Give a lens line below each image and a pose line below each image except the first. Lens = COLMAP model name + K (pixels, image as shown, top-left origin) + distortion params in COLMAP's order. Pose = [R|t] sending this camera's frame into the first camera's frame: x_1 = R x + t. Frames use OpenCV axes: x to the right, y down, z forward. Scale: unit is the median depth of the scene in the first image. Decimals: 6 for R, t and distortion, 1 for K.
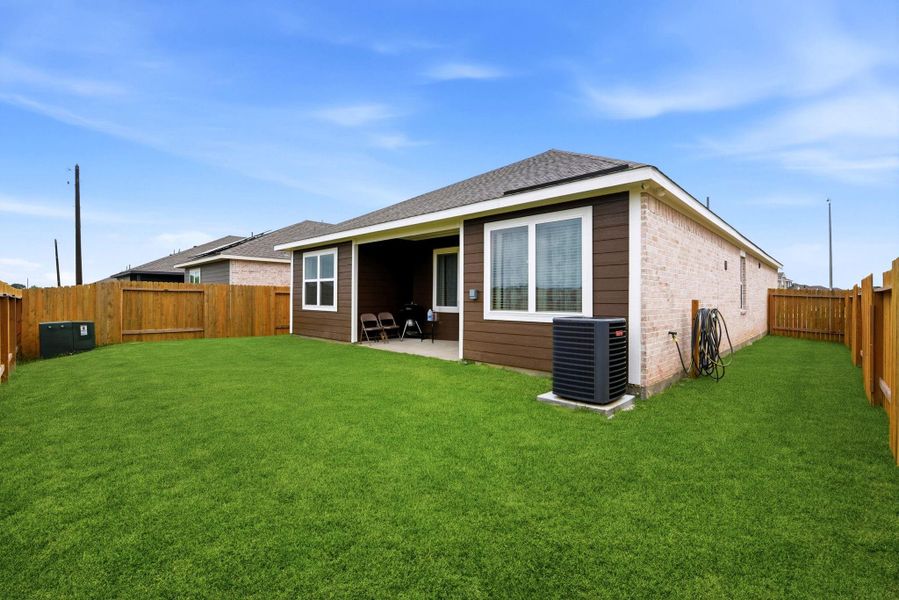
lens RADIAL K [[401.3, 0, 454.4], [0, 401.3, 295.5], [0, 0, 1]] dist [-0.004376, -0.000569]
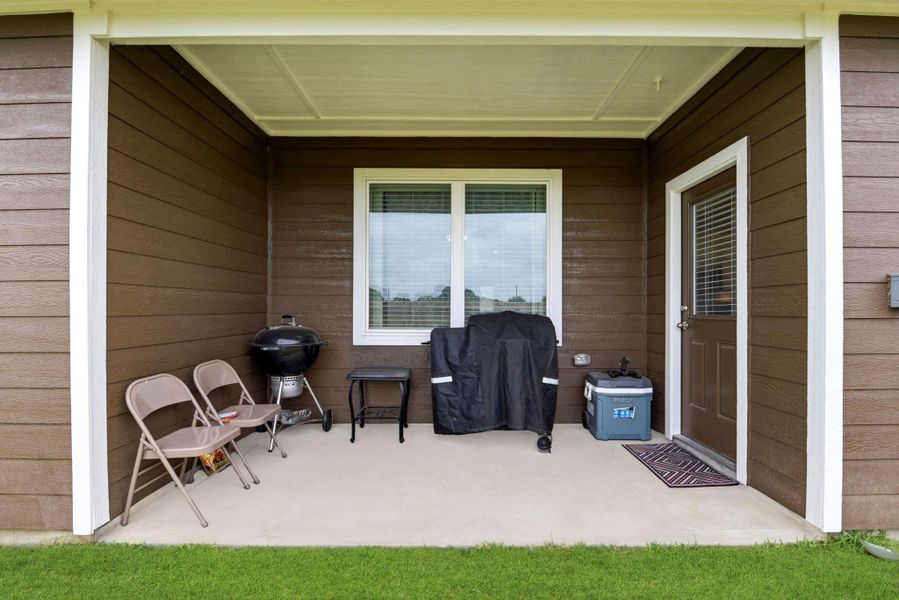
lens RADIAL K [[401.3, 0, 491.1], [0, 401.3, 309.1], [0, 0, 1]] dist [-0.004376, -0.000569]
pose [[0.715802, -0.005700, 0.698280, -0.233220], [0.002727, 0.999982, 0.005368, 0.005572], [-0.698298, -0.001938, 0.715805, 0.678729]]
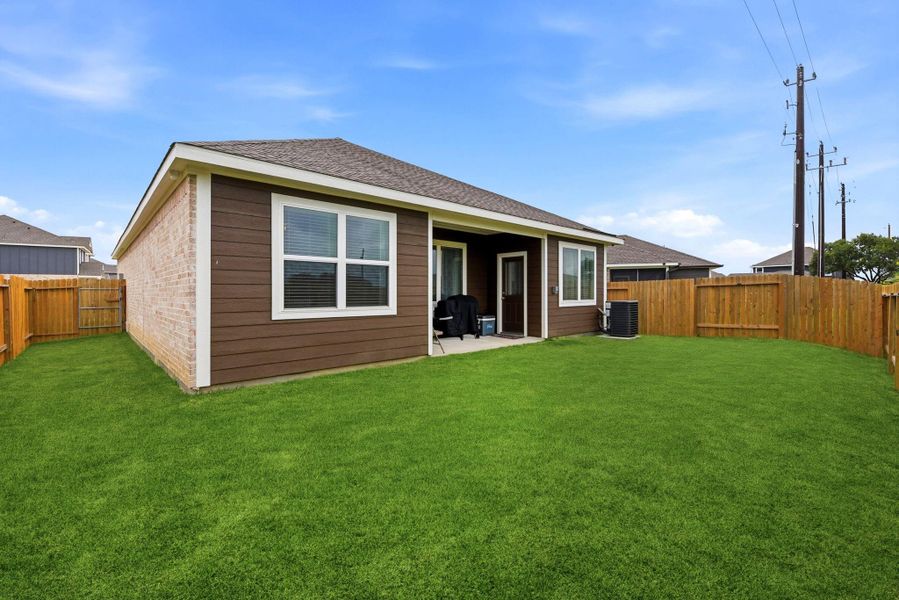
lens RADIAL K [[401.3, 0, 458.1], [0, 401.3, 295.4], [0, 0, 1]] dist [-0.004376, -0.000569]
pose [[0.041140, -0.009504, 0.999108, -0.915005], [-0.003457, 0.999947, 0.009654, 0.002964], [-0.999147, -0.003851, 0.041105, 0.863354]]
